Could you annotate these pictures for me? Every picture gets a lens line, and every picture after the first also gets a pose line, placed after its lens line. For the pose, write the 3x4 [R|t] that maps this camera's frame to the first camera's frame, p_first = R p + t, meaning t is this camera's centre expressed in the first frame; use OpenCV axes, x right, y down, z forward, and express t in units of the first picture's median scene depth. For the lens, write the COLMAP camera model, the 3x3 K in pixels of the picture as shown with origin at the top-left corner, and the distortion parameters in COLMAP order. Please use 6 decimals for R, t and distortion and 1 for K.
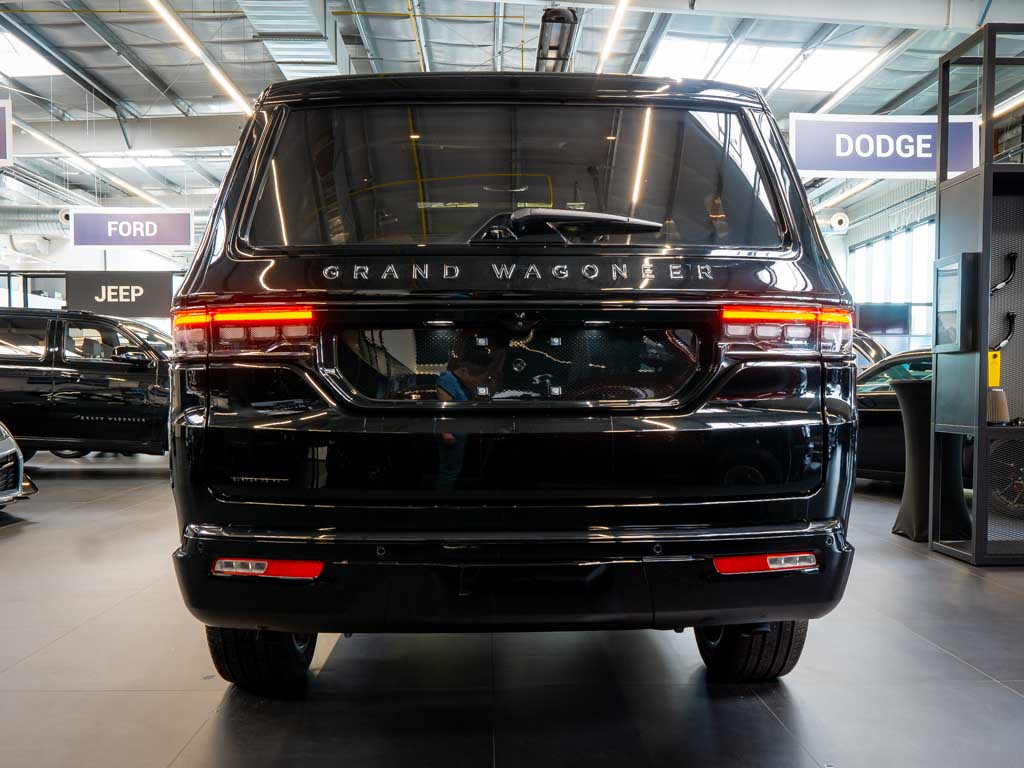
lens RADIAL K [[961.4, 0, 514.0], [0, 961.4, 414.9], [0, 0, 1]] dist [-0.005251, -0.005675]
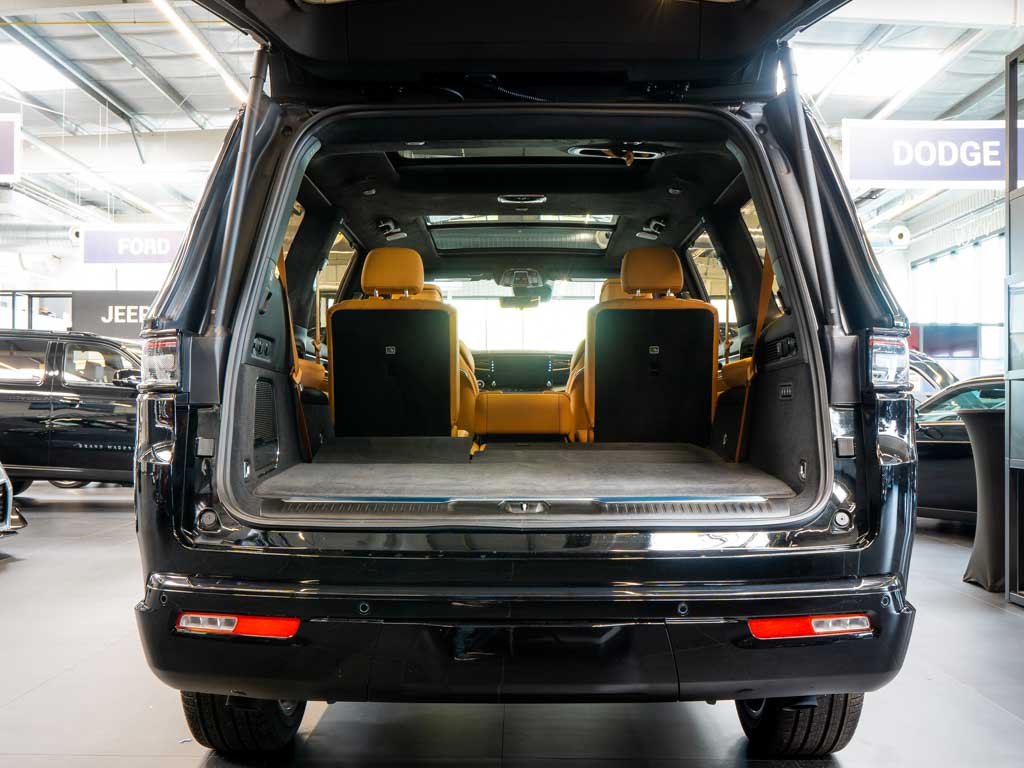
lens RADIAL K [[1030.3, 0, 497.5], [0, 1030.3, 385.2], [0, 0, 1]] dist [-0.002200, -0.011431]
pose [[0.998807, 0.002172, -0.048788, 0.005674], [-0.004897, 0.998430, -0.055807, -0.001872], [0.048590, 0.055979, 0.997249, 0.011635]]
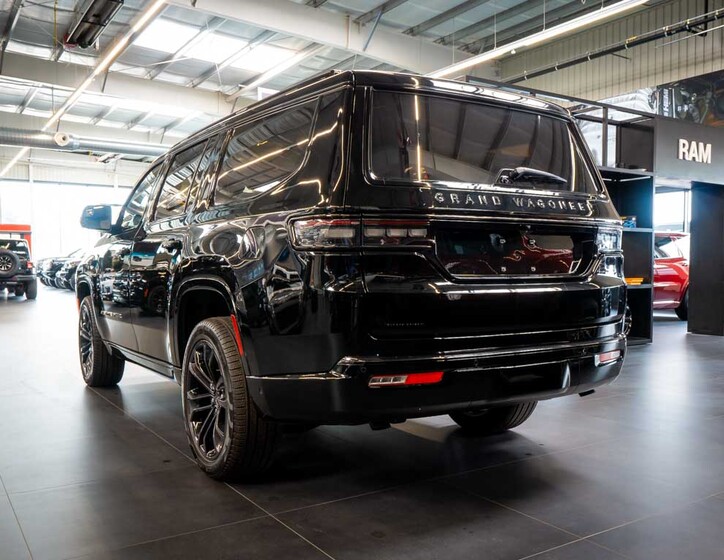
lens RADIAL K [[685.1, 0, 362.0], [0, 685.1, 280.0], [0, 0, 1]] dist [-0.048230, -0.007636]
pose [[0.853122, -0.004100, 0.521695, -0.189203], [0.010422, 0.999904, -0.009184, 0.000732], [-0.521607, 0.013272, 0.853082, 0.013369]]
